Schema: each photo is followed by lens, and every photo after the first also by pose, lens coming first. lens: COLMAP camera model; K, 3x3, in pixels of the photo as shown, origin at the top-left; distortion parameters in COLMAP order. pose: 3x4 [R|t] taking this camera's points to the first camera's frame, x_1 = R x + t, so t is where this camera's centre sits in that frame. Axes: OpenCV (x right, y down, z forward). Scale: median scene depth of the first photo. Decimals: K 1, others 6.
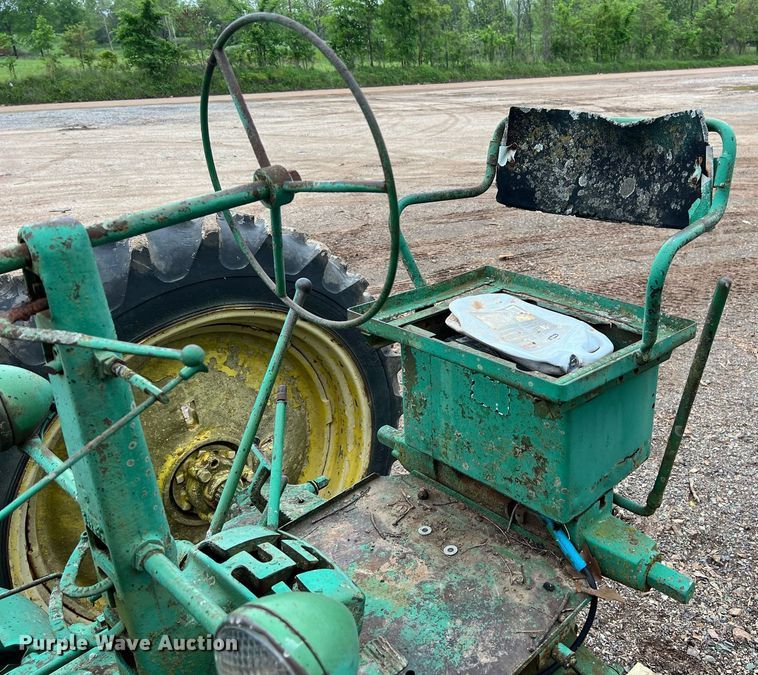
lens RADIAL K [[699.2, 0, 481.7], [0, 699.2, 336.6], [0, 0, 1]] dist [0.010466, -0.015736]
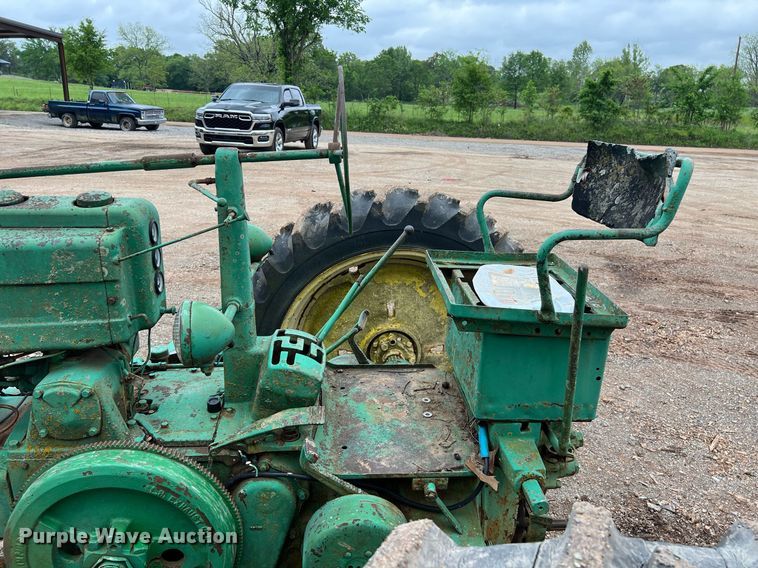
lens RADIAL K [[571.4, 0, 395.2], [0, 571.4, 296.9], [0, 0, 1]] dist [0.015052, -0.006115]
pose [[0.715663, 0.262762, -0.647134, 0.448263], [-0.309795, 0.949828, 0.043067, 0.022185], [0.625983, 0.169657, 0.761158, -0.021427]]
